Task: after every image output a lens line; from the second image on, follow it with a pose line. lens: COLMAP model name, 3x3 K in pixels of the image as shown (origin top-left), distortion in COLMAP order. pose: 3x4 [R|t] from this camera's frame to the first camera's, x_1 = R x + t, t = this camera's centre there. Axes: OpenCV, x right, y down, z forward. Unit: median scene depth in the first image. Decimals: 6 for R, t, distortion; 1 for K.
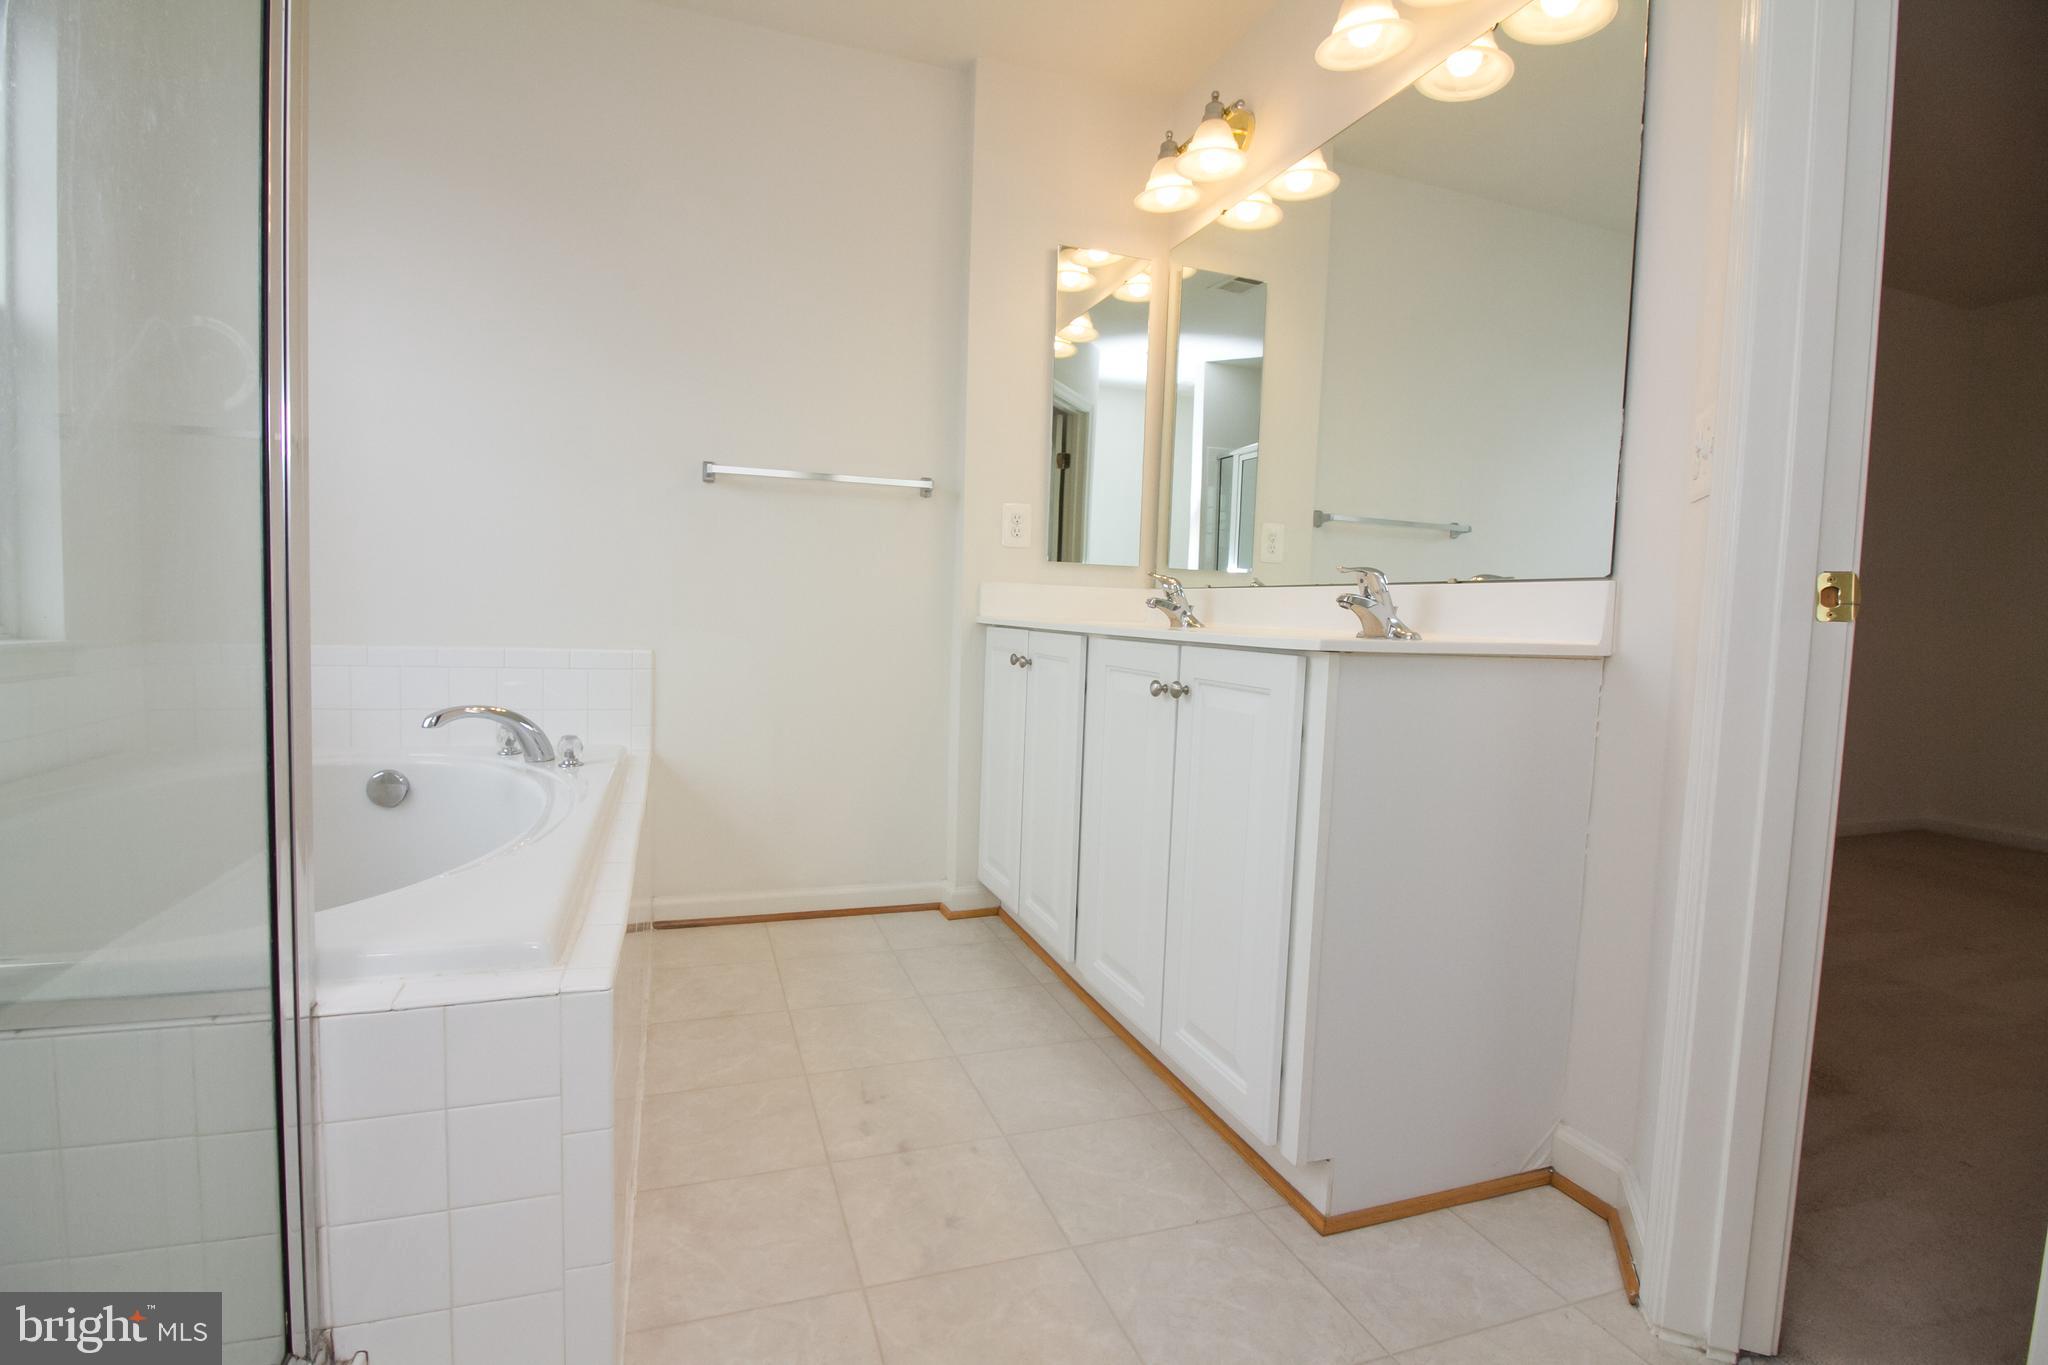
lens RADIAL K [[945.4, 0, 1014.1], [0, 945.4, 679.4], [0, 0, 1]] dist [0.020062, -0.027351]
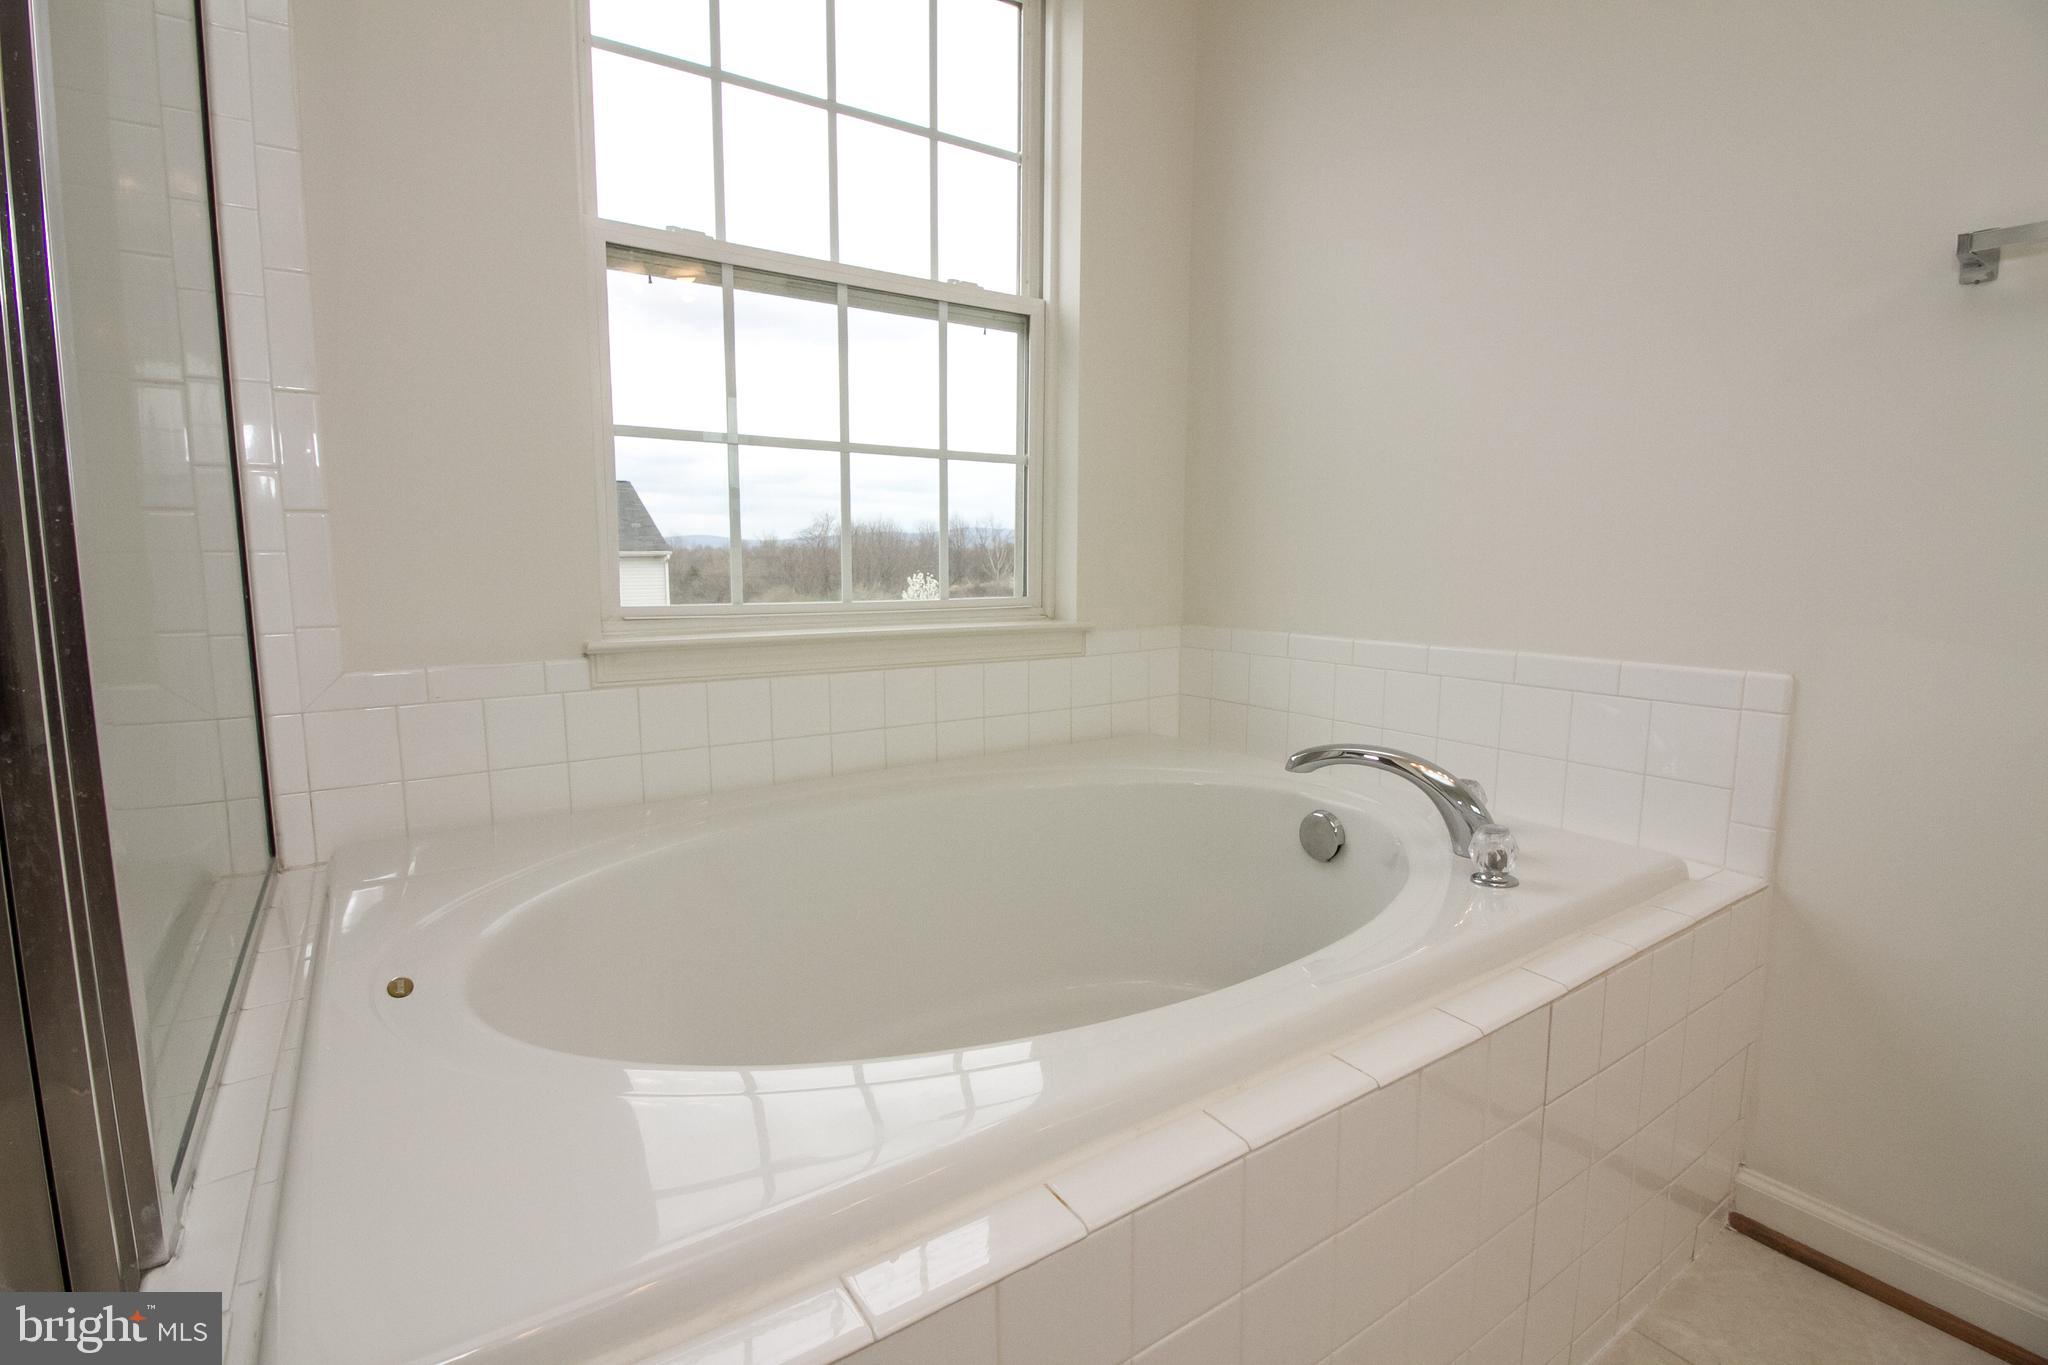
lens RADIAL K [[945.4, 0, 1014.1], [0, 945.4, 679.4], [0, 0, 1]] dist [0.020062, -0.027351]
pose [[0.259288, 0.092557, -0.961355, -0.025807], [-0.059838, 0.995024, 0.079660, -0.049447], [0.963945, 0.036871, 0.263537, 0.564460]]
